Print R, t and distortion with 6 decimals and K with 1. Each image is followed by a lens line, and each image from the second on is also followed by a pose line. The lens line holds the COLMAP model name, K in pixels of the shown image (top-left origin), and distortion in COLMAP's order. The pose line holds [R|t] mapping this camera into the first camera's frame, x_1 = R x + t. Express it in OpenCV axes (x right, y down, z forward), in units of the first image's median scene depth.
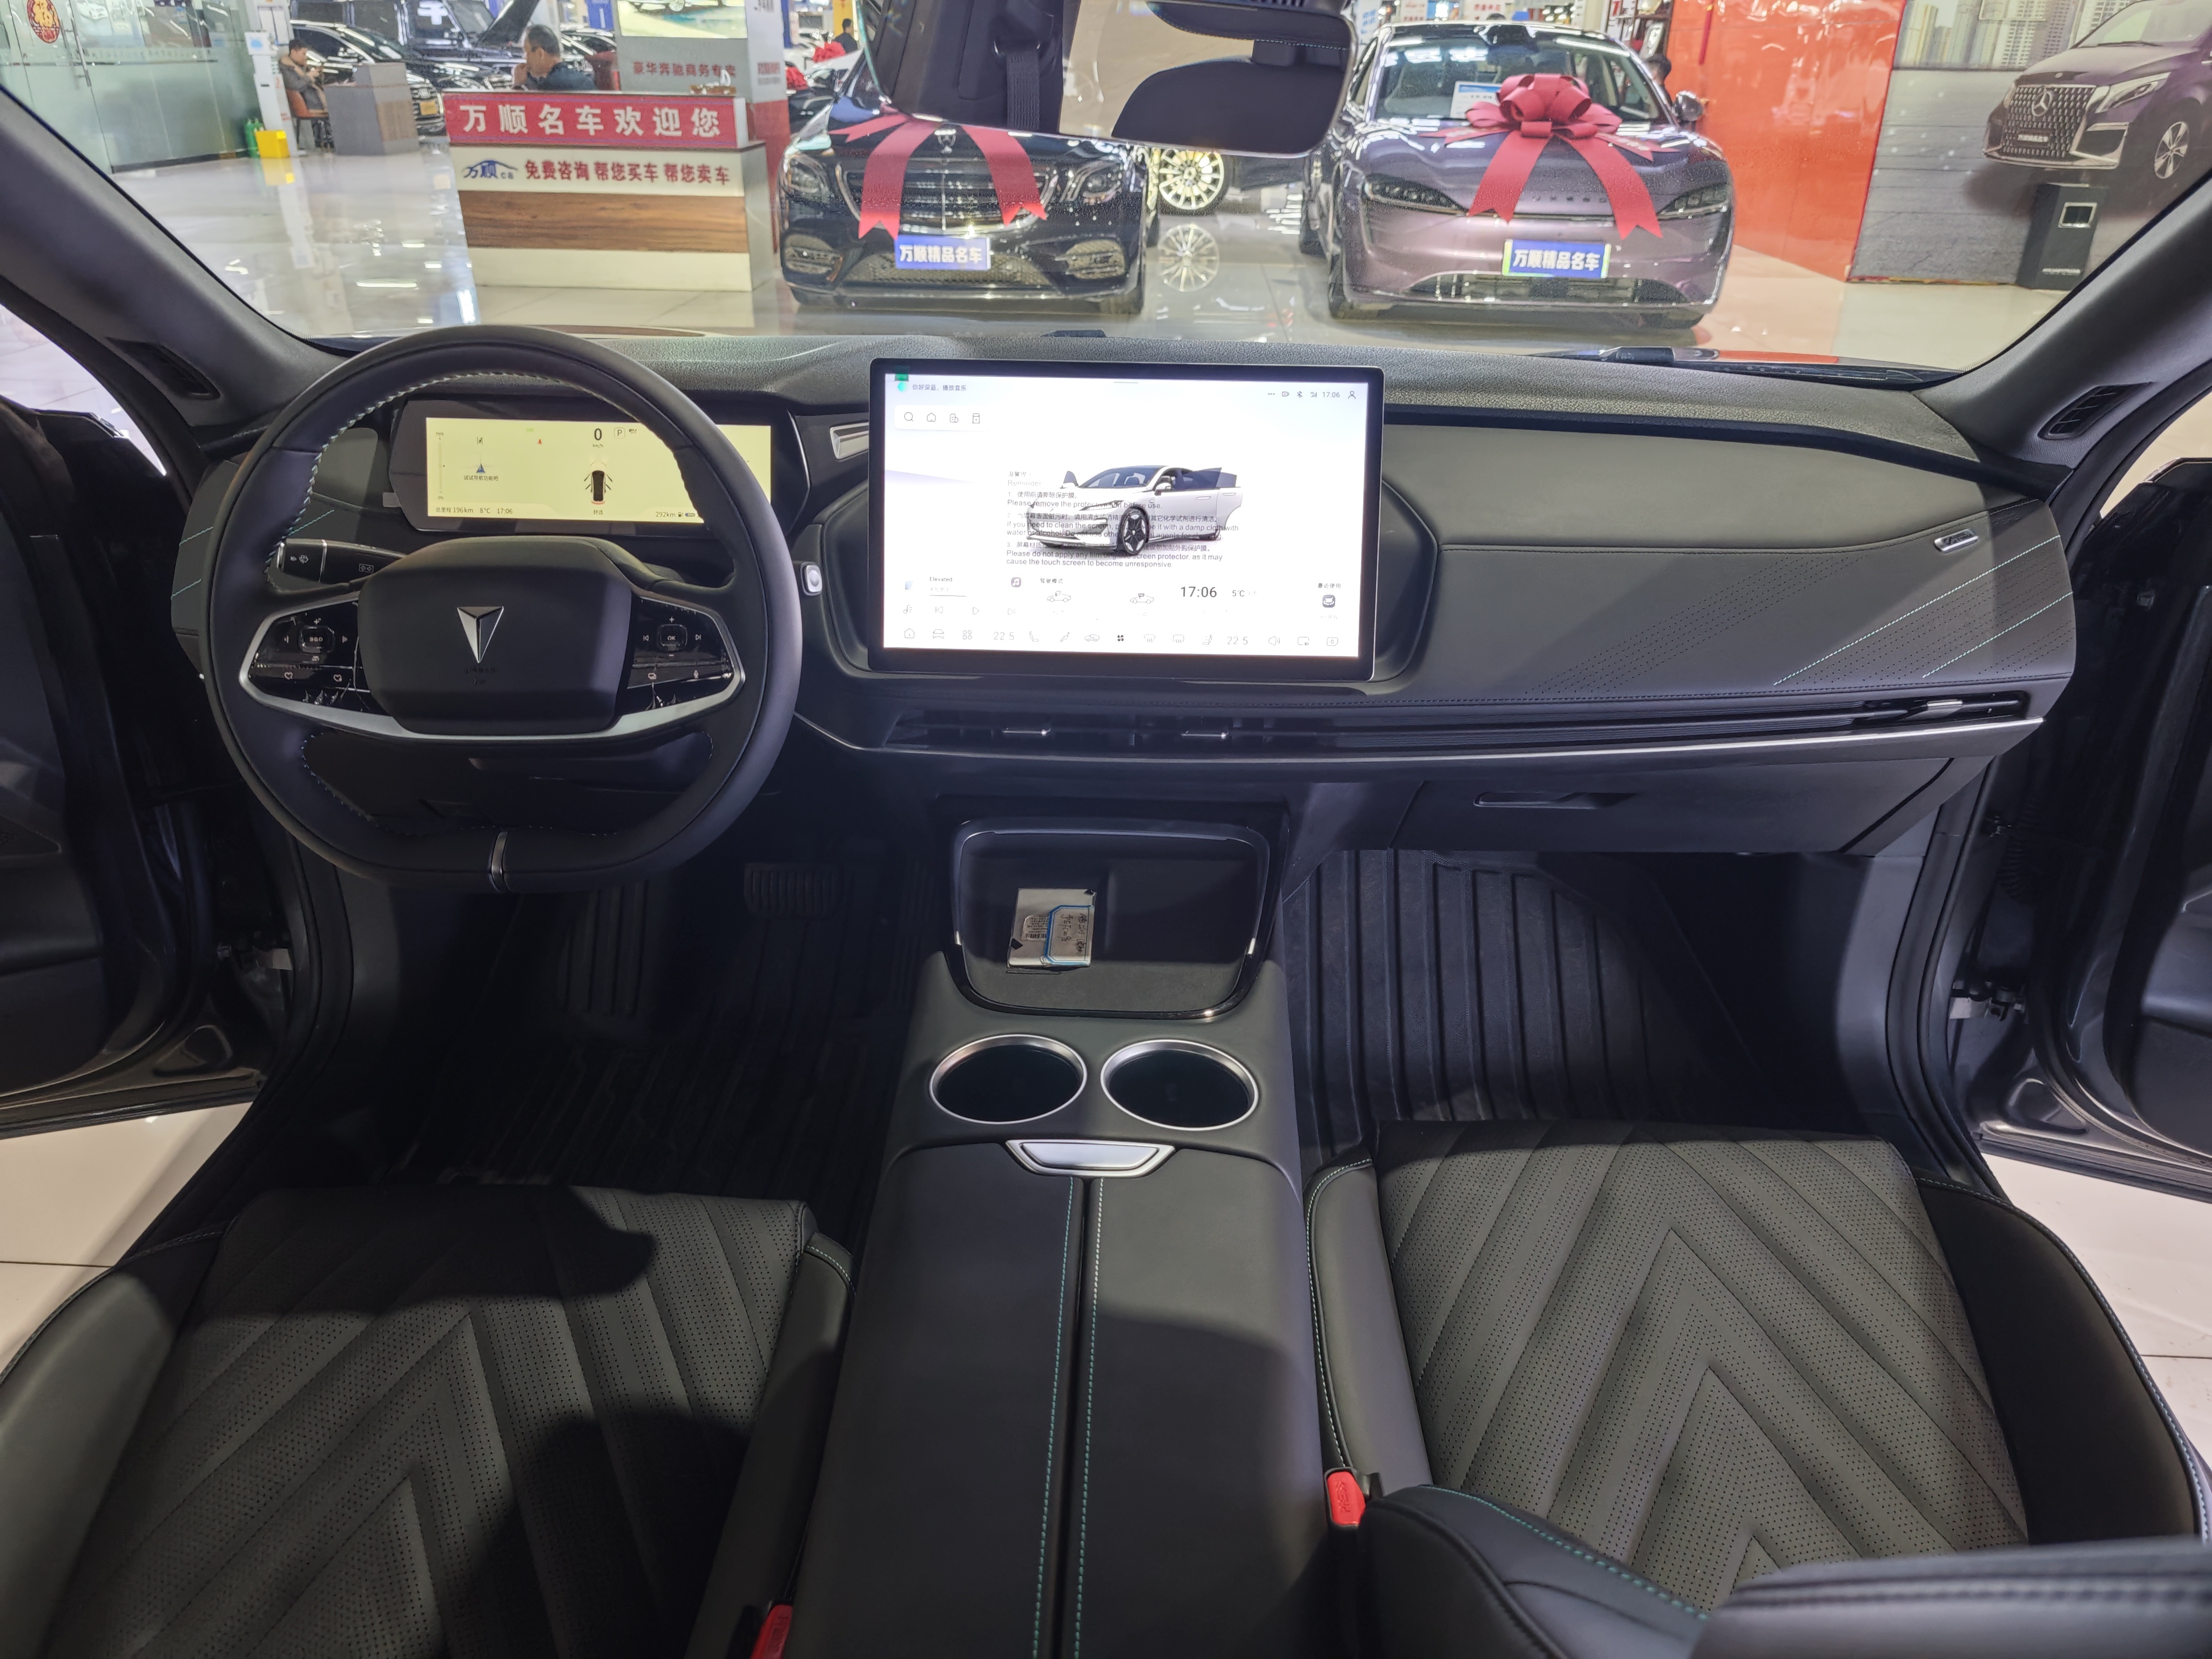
lens RADIAL K [[1477.6, 0, 1114.8], [0, 1477.6, 817.8], [0, 0, 1]] dist [0.016605, -0.028622]
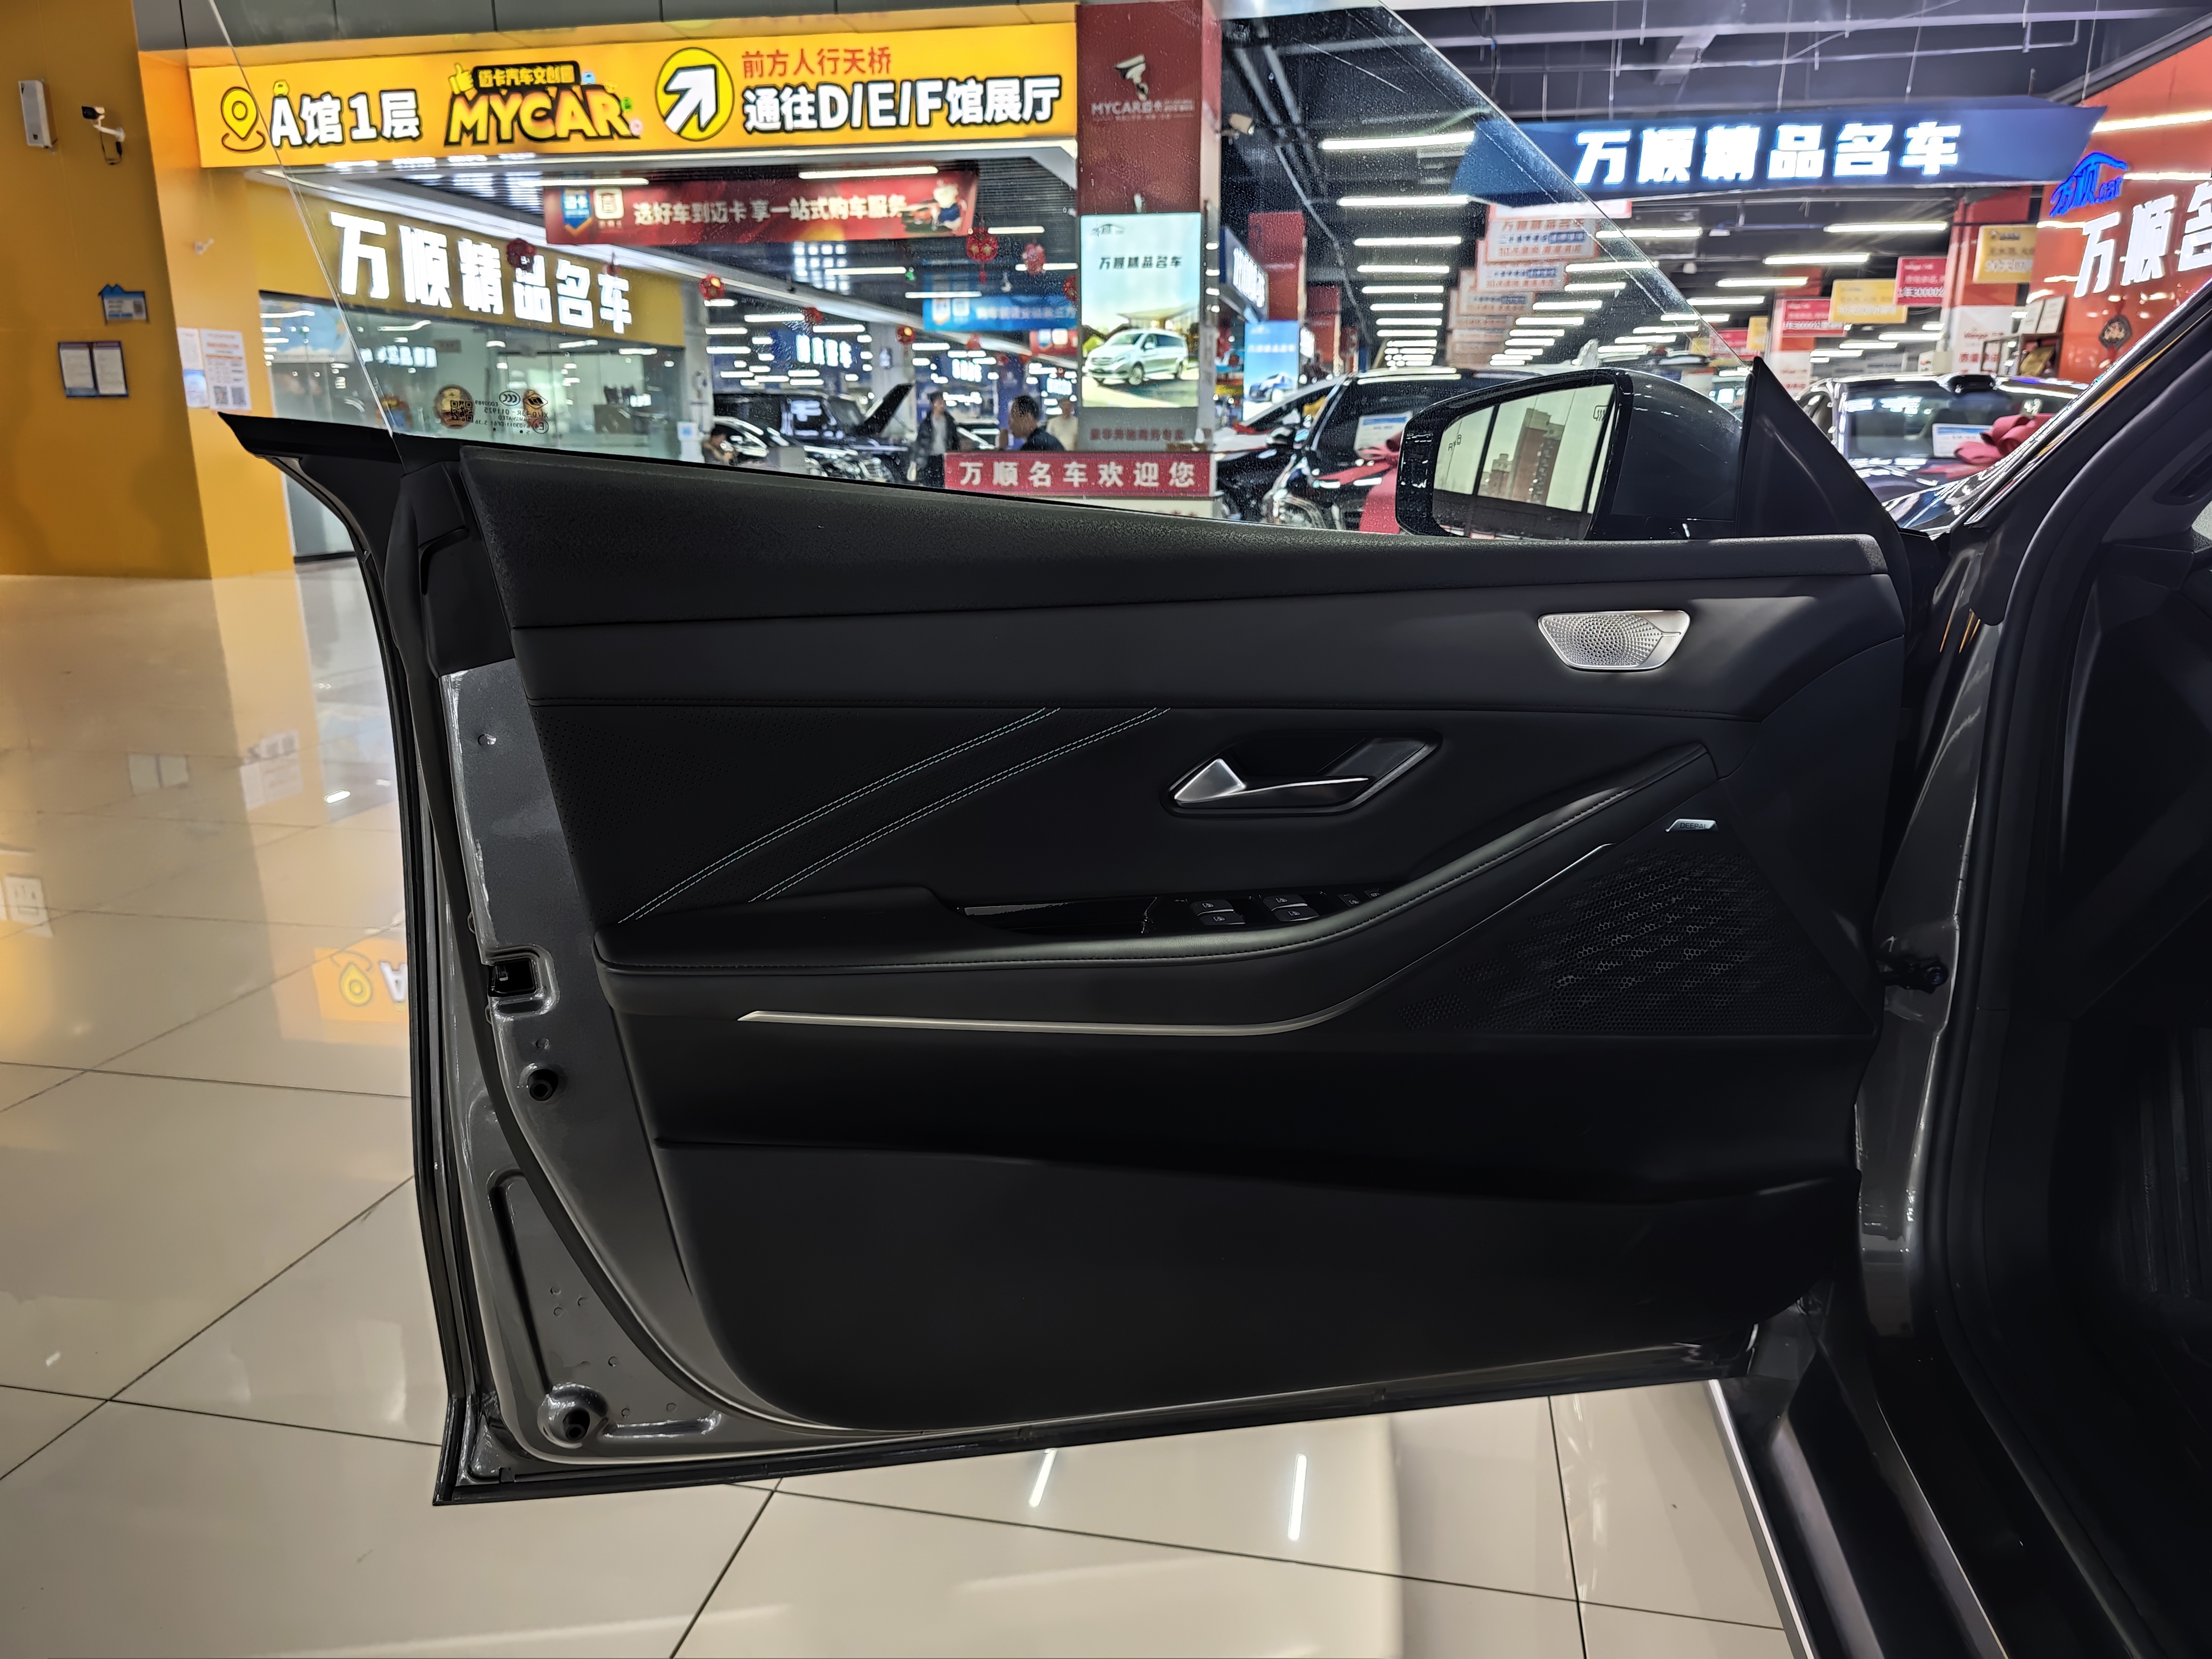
lens RADIAL K [[1477.6, 0, 1122.9], [0, 1477.6, 827.4], [0, 0, 1]] dist [0.016605, -0.028622]
pose [[0.989367, 0.019724, -0.144095, -0.915609], [-0.051513, 0.974057, -0.220364, 0.080019], [0.136010, 0.225443, 0.964716, 0.151290]]
